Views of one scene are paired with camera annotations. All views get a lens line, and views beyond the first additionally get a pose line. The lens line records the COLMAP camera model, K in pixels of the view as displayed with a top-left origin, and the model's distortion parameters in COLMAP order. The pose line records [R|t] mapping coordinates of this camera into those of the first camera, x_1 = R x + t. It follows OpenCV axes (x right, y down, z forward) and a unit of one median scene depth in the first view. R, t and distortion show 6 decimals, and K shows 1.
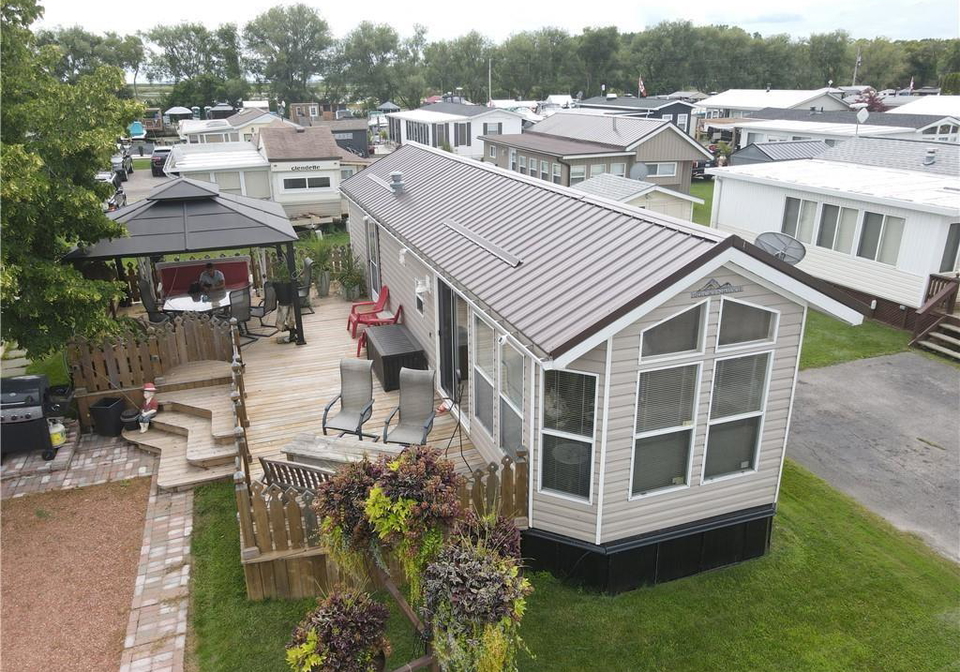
lens RADIAL K [[694.1, 0, 477.7], [0, 694.1, 337.8], [0, 0, 1]] dist [0.022816, 0.000548]
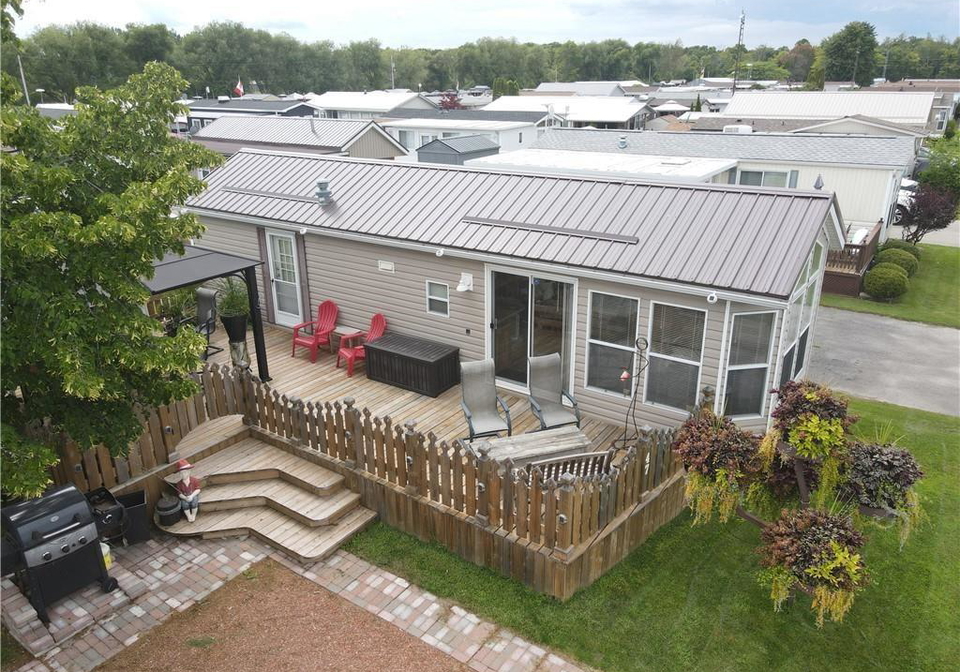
lens RADIAL K [[694.1, 0, 479.9], [0, 694.1, 337.3], [0, 0, 1]] dist [0.022816, 0.000548]
pose [[0.819668, -0.198005, 0.537529, -0.481913], [0.200157, 0.978212, 0.055120, -0.038747], [-0.536732, 0.062410, 0.841442, 0.112175]]
